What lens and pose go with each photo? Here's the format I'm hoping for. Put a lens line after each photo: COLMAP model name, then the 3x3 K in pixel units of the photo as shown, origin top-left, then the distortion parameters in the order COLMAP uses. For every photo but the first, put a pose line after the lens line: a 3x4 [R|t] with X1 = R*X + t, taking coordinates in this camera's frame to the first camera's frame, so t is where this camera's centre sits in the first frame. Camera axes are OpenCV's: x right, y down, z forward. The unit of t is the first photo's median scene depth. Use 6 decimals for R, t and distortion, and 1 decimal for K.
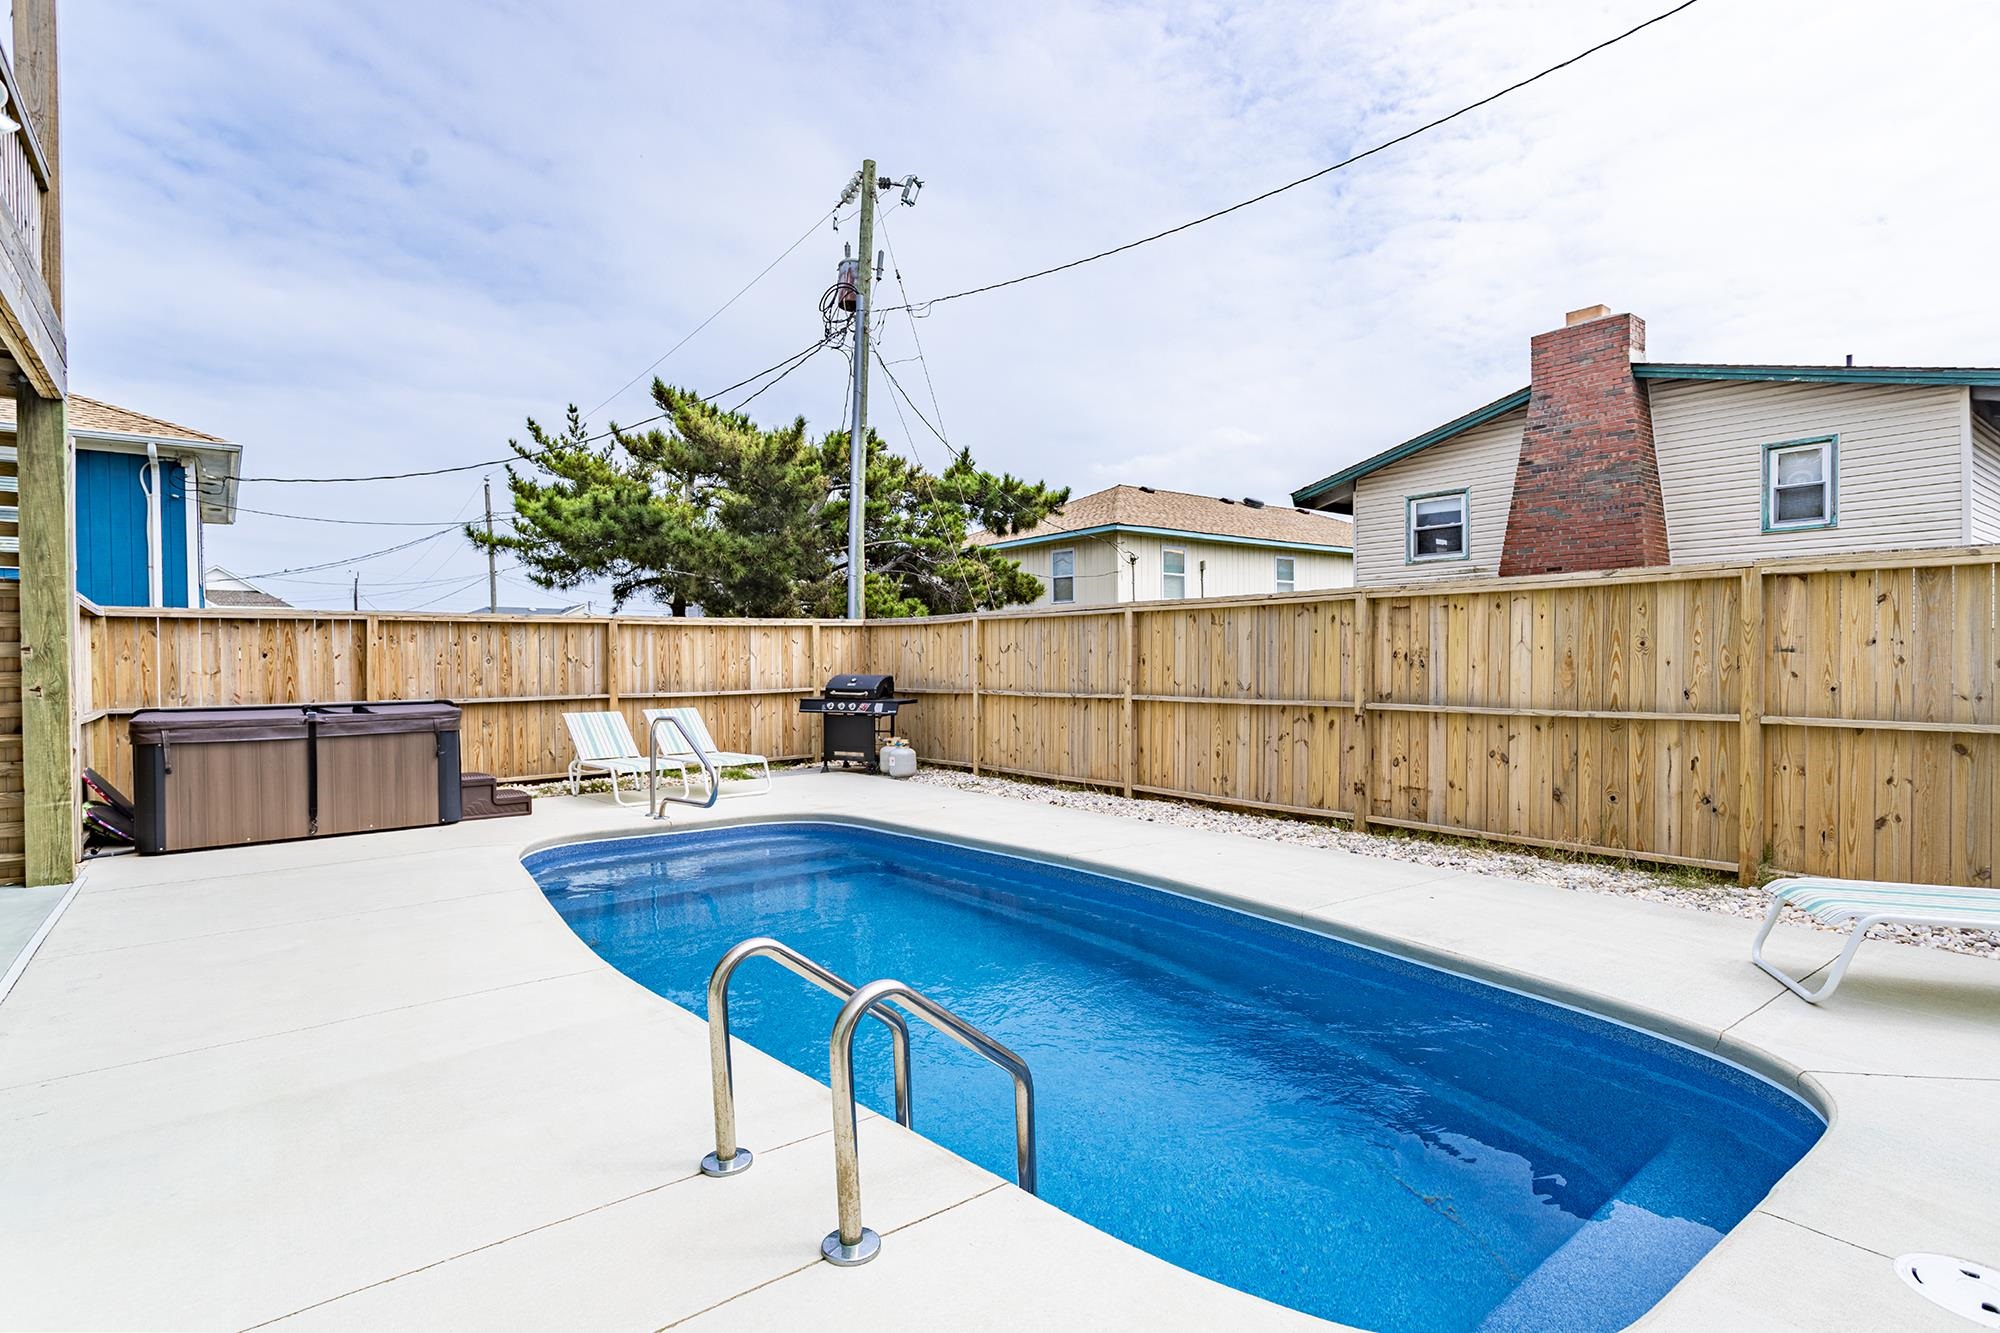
lens RADIAL K [[980.4, 0, 980.0], [0, 980.4, 669.9], [0, 0, 1]] dist [0.000058, -0.000238]
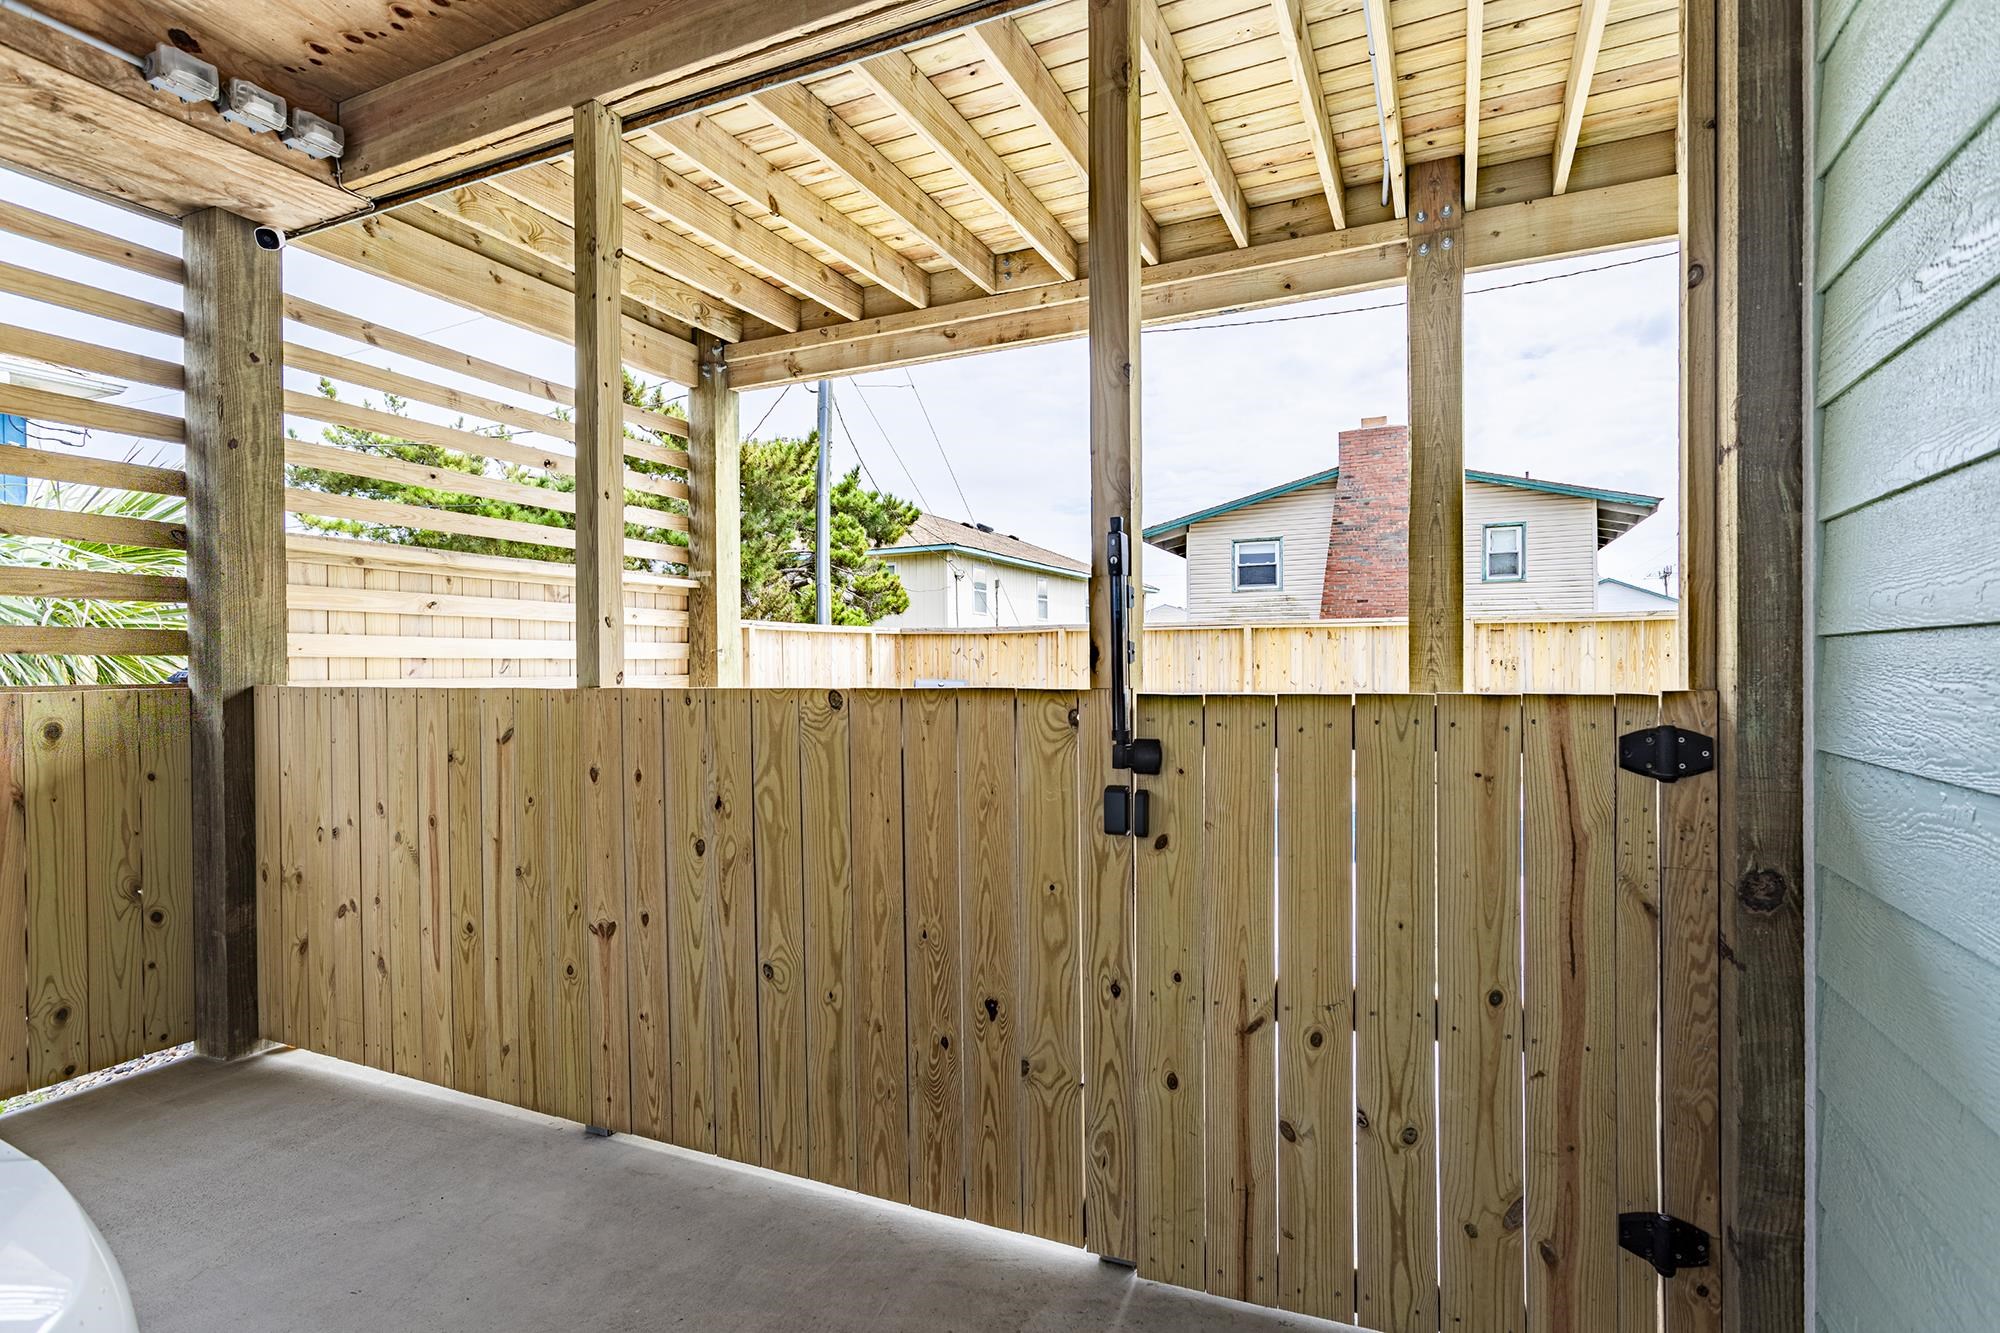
lens RADIAL K [[980.4, 0, 980.0], [0, 980.4, 669.9], [0, 0, 1]] dist [0.000058, -0.000238]
pose [[0.891251, -0.000450, 0.453509, -0.454454], [0.004641, 0.999956, -0.008128, 0.002988], [-0.453486, 0.009349, 0.891214, 0.004990]]
